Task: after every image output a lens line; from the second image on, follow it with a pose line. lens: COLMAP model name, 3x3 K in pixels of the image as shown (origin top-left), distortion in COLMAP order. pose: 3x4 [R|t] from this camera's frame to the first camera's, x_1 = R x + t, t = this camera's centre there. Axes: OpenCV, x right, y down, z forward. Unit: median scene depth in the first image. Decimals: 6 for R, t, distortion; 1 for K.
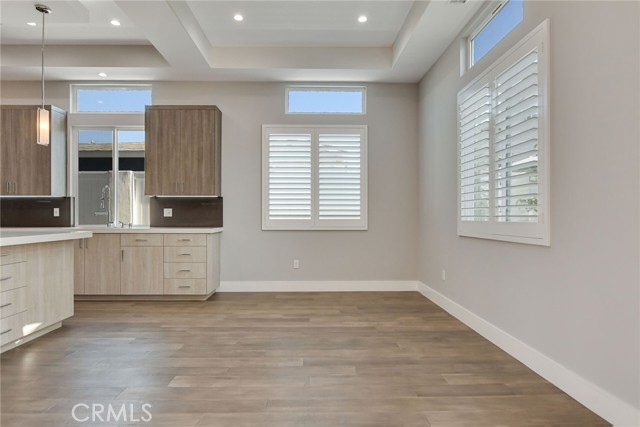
lens RADIAL K [[373.9, 0, 318.3], [0, 373.9, 213.9], [0, 0, 1]] dist [-0.016943, -0.000449]
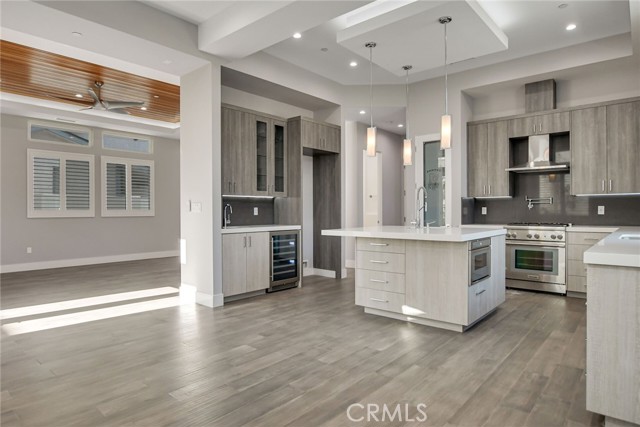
lens RADIAL K [[373.9, 0, 314.2], [0, 373.9, 213.1], [0, 0, 1]] dist [-0.016943, -0.000449]
pose [[-0.668702, 0.005114, -0.743513, 0.336587], [0.002982, 0.999987, 0.004197, -0.011698], [0.743525, 0.000589, -0.668708, 1.648036]]
